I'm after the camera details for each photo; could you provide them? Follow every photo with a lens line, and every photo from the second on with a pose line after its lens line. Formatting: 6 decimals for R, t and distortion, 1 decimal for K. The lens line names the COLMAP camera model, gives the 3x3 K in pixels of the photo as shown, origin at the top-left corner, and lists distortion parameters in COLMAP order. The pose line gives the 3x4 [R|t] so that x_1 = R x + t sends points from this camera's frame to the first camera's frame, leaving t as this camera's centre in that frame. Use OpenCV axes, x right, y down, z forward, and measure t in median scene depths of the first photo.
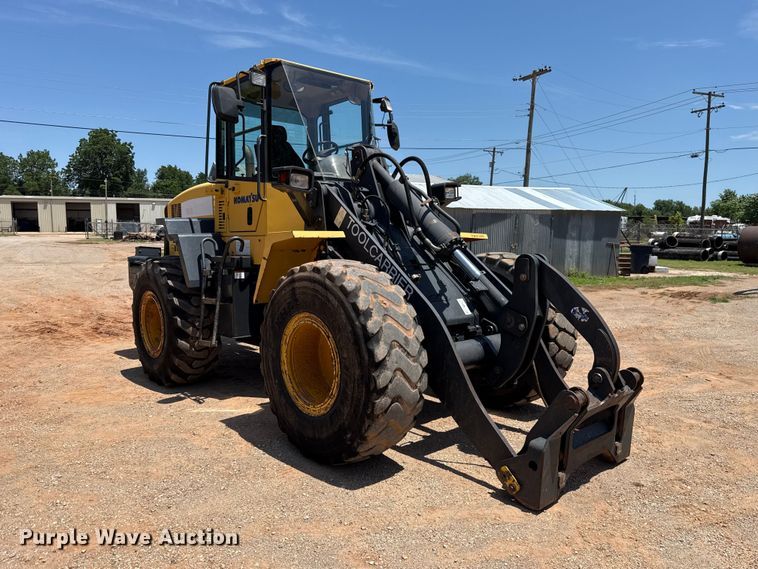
lens RADIAL K [[558.5, 0, 376.1], [0, 558.5, 285.3], [0, 0, 1]] dist [0.050859, -0.071159]
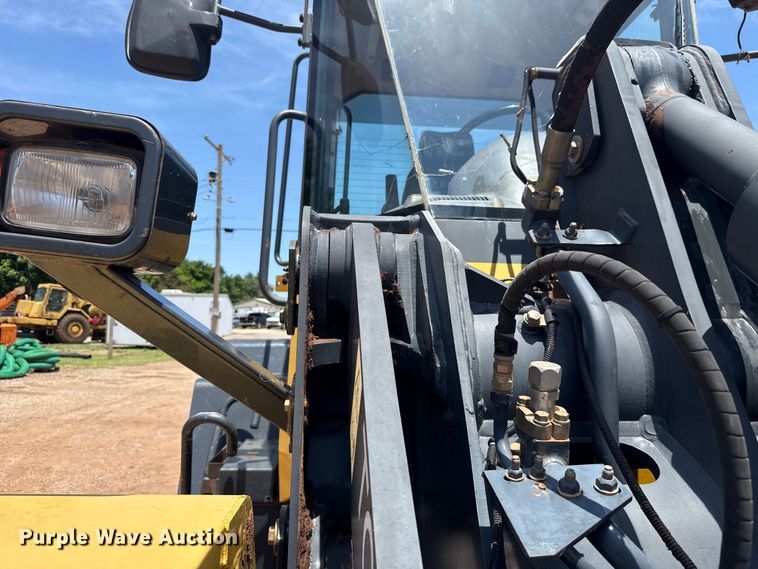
lens RADIAL K [[535.4, 0, 376.8], [0, 535.4, 272.9], [0, 0, 1]] dist [0.042169, -0.054782]
pose [[0.806802, -0.043948, -0.589186, 0.022584], [-0.071768, 0.982555, -0.171566, -0.115642], [0.586447, 0.180704, 0.789573, 0.757124]]
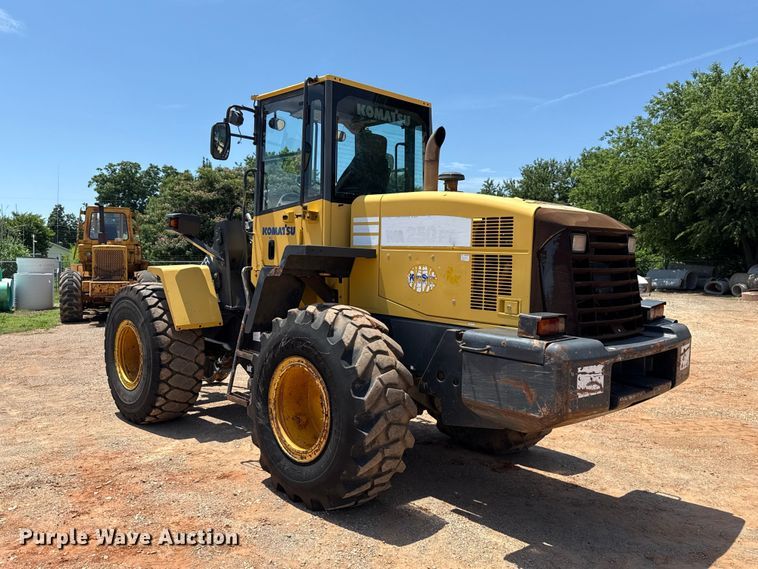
lens RADIAL K [[613.3, 0, 375.5], [0, 613.3, 272.2], [0, 0, 1]] dist [0.024752, -0.016912]
pose [[-0.999601, -0.011089, -0.025964, -0.189538], [-0.013939, 0.993575, 0.112316, -0.219184], [0.024551, 0.112633, -0.993333, 2.184753]]
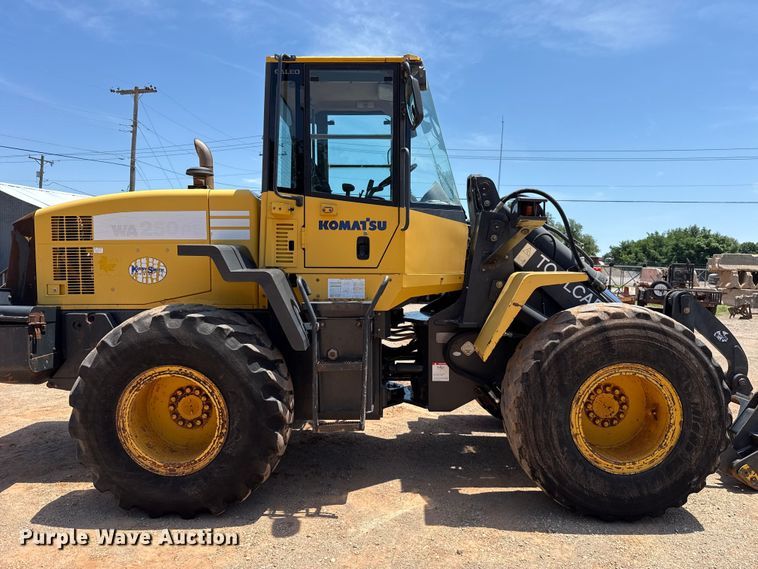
lens RADIAL K [[535.4, 0, 381.4], [0, 535.4, 287.1], [0, 0, 1]] dist [0.042169, -0.054782]
pose [[0.667395, -0.026729, 0.744224, -0.757327], [0.049741, 0.998724, -0.008737, -0.063595], [-0.743041, 0.042850, 0.667873, 0.503025]]
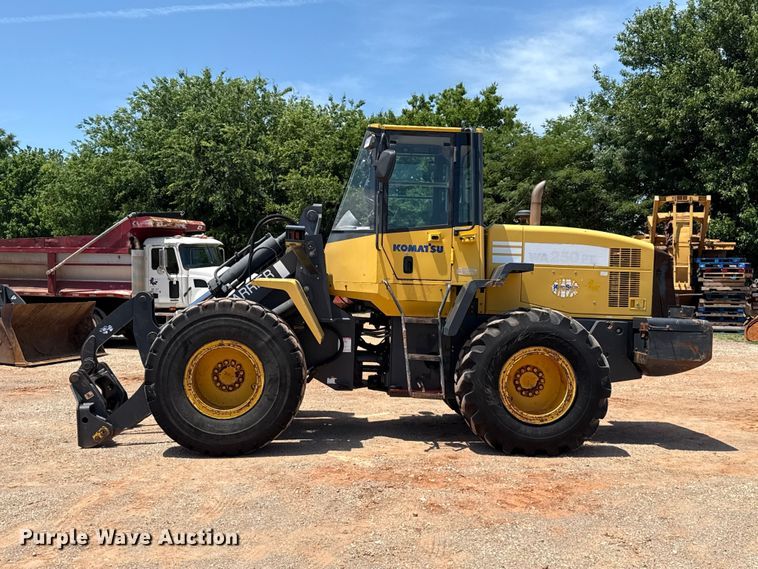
lens RADIAL K [[785.2, 0, 371.0], [0, 785.2, 289.1], [0, 0, 1]] dist [0.087411, 0.000000]
pose [[-0.627992, -0.003782, -0.778211, 1.125634], [-0.085588, 0.994258, 0.064236, -0.182335], [0.773499, 0.106945, -0.624710, 2.028565]]
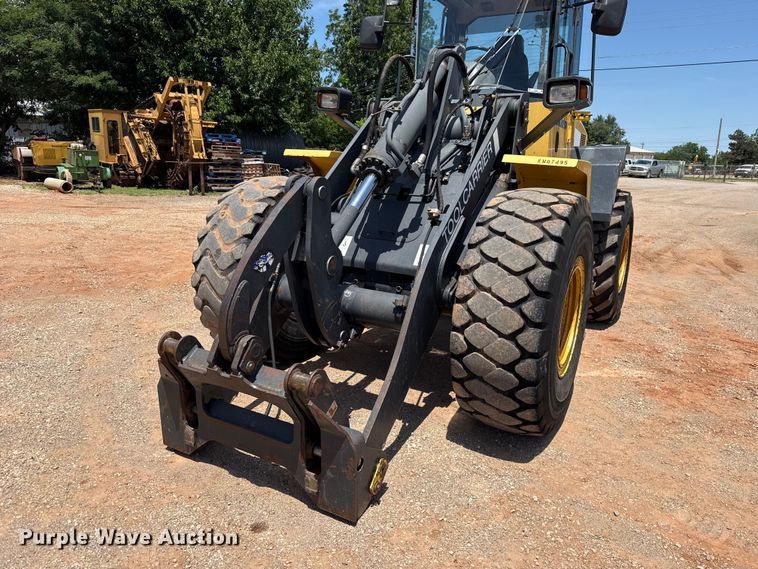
lens RADIAL K [[535.4, 0, 376.1], [0, 535.4, 287.7], [0, 0, 1]] dist [0.042169, -0.054782]
pose [[0.309129, 0.221542, -0.924856, 0.719273], [-0.121999, 0.973691, 0.192462, -0.043363], [0.943162, 0.053336, 0.328024, 0.629123]]
